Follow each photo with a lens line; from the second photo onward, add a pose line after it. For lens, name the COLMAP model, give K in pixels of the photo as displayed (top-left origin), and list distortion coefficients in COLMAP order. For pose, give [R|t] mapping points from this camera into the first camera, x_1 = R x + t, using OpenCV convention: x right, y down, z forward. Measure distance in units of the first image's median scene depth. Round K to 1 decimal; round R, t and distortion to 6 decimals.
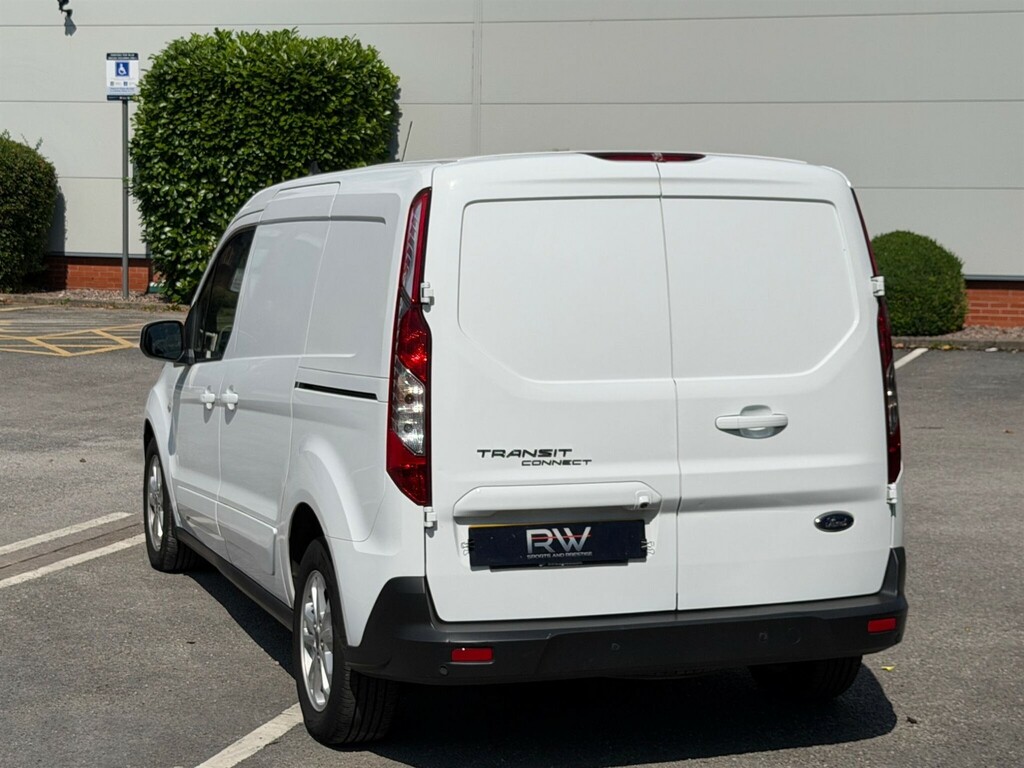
lens RADIAL K [[2111.7, 0, 501.0], [0, 2111.7, 393.1], [0, 0, 1]] dist [0.182562, 0.000000]
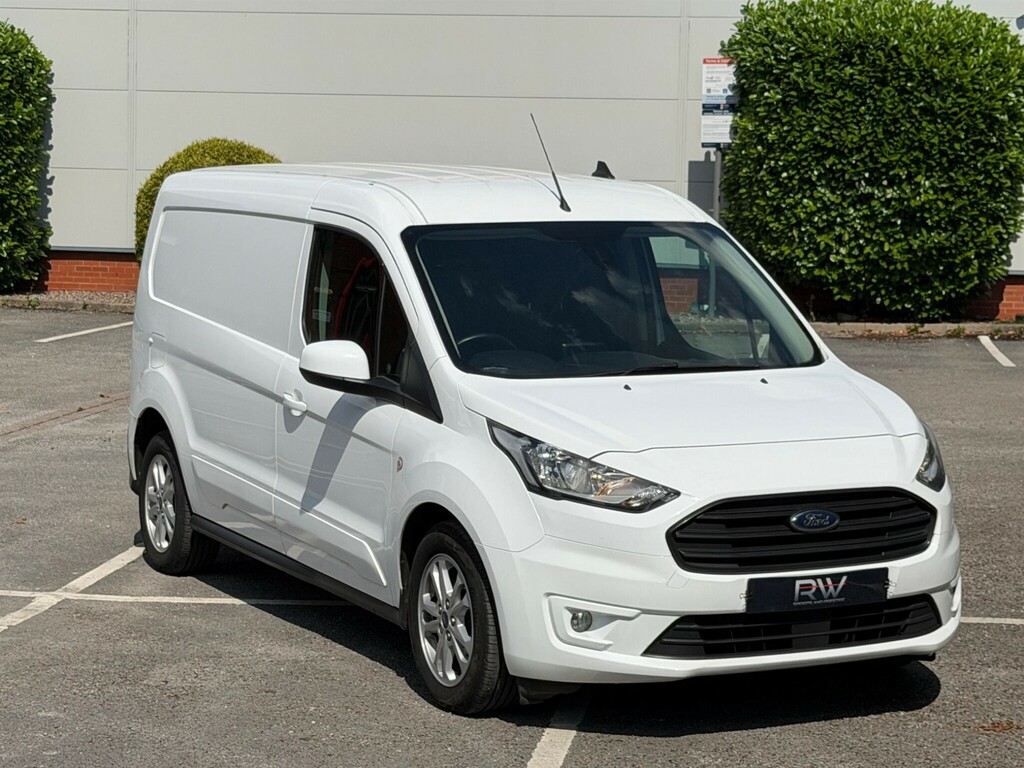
lens RADIAL K [[2453.5, 0, 498.6], [0, 2453.5, 397.2], [0, 0, 1]] dist [0.200108, 0.000000]
pose [[0.986148, -0.009820, 0.165577, -0.037976], [0.010281, 0.999945, -0.001928, 0.014992], [-0.165549, 0.003603, 0.986195, -0.204174]]
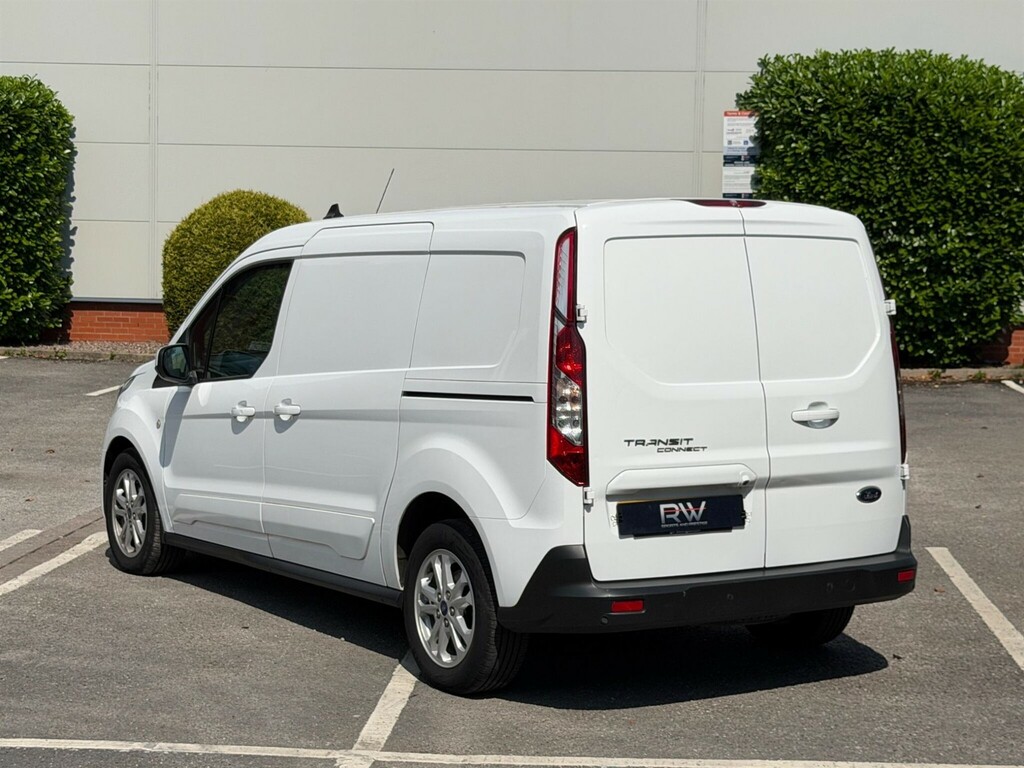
lens RADIAL K [[2111.7, 0, 504.4], [0, 2111.7, 384.4], [0, 0, 1]] dist [0.182562, 0.000000]
pose [[0.974336, -0.013728, 0.224680, -0.084225], [0.018670, 0.999628, -0.019887, 0.004168], [-0.224324, 0.023571, 0.974230, -0.043888]]
